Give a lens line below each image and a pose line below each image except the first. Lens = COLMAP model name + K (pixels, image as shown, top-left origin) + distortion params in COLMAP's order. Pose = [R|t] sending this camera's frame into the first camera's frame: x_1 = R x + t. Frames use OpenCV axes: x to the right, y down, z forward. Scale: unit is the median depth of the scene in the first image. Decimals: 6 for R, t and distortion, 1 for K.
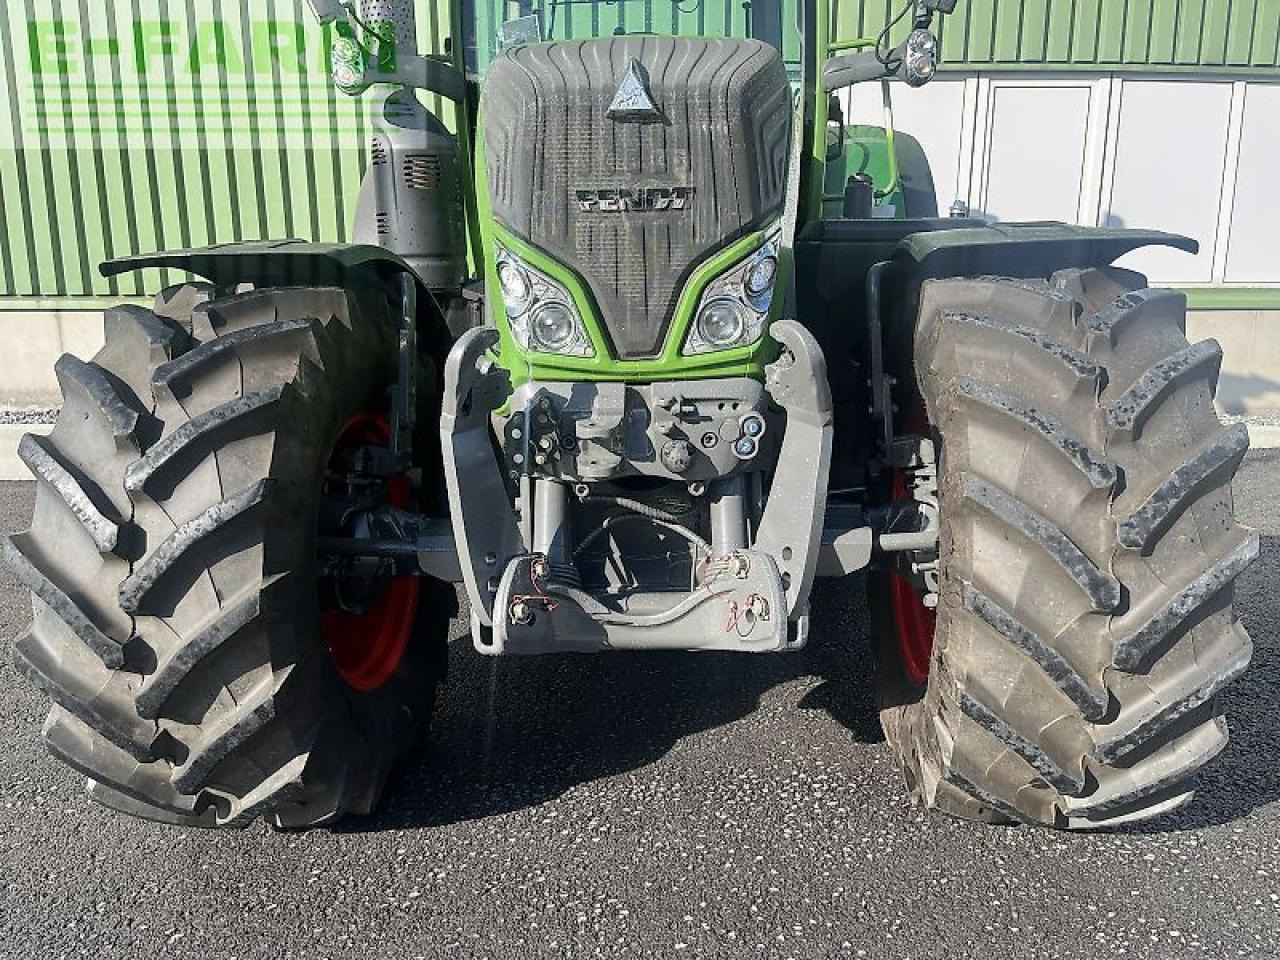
lens RADIAL K [[979.7, 0, 653.2], [0, 979.7, 499.4], [0, 0, 1]] dist [0.055576, -0.063117]
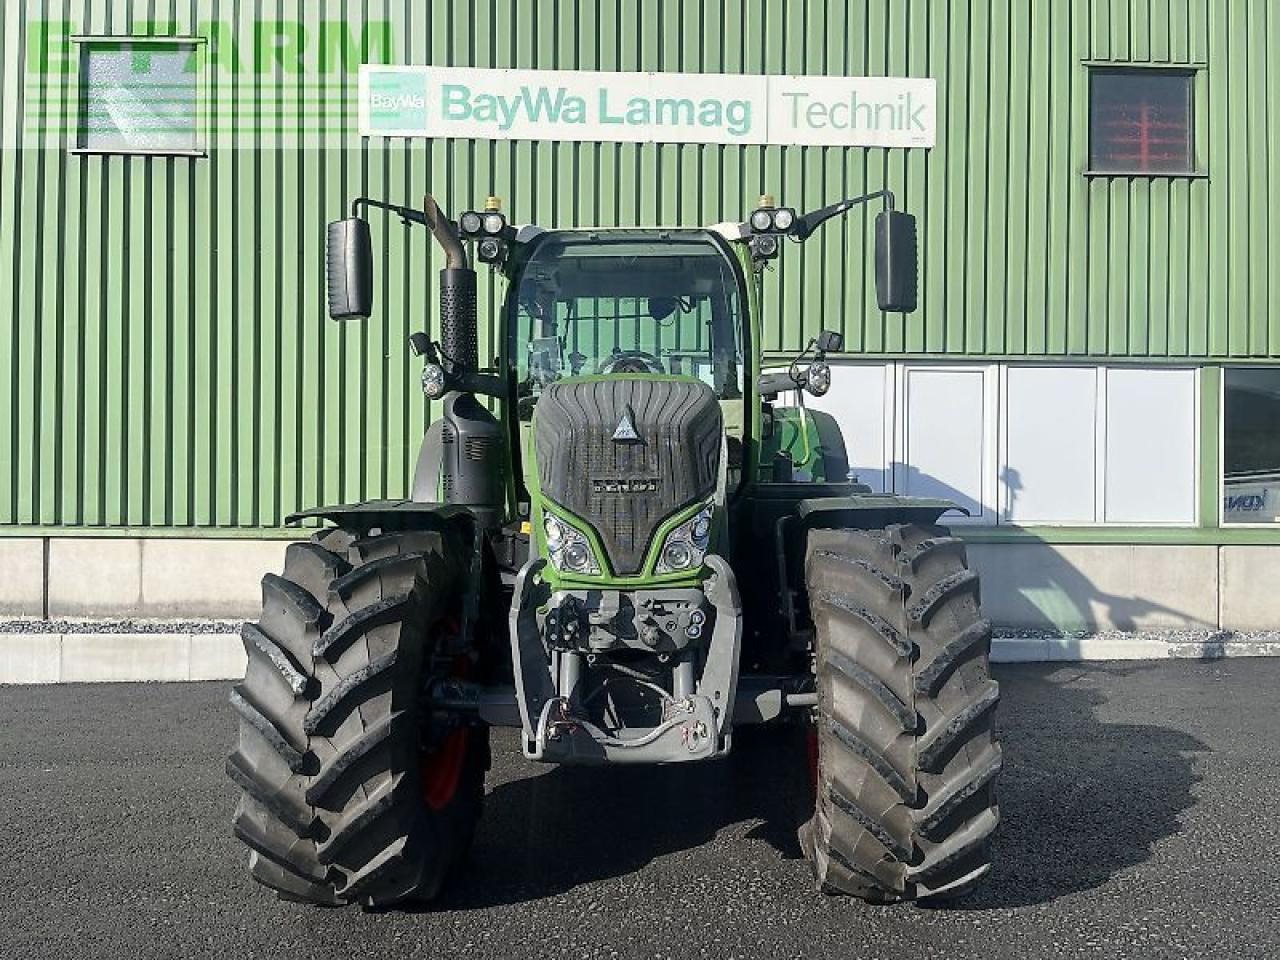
lens RADIAL K [[979.7, 0, 644.1], [0, 979.7, 488.2], [0, 0, 1]] dist [0.055576, -0.063117]
pose [[0.999978, 0.006326, 0.002154, 0.007428], [-0.005645, 0.972147, -0.234304, 0.093275], [-0.003576, 0.234286, 0.972161, -0.607193]]
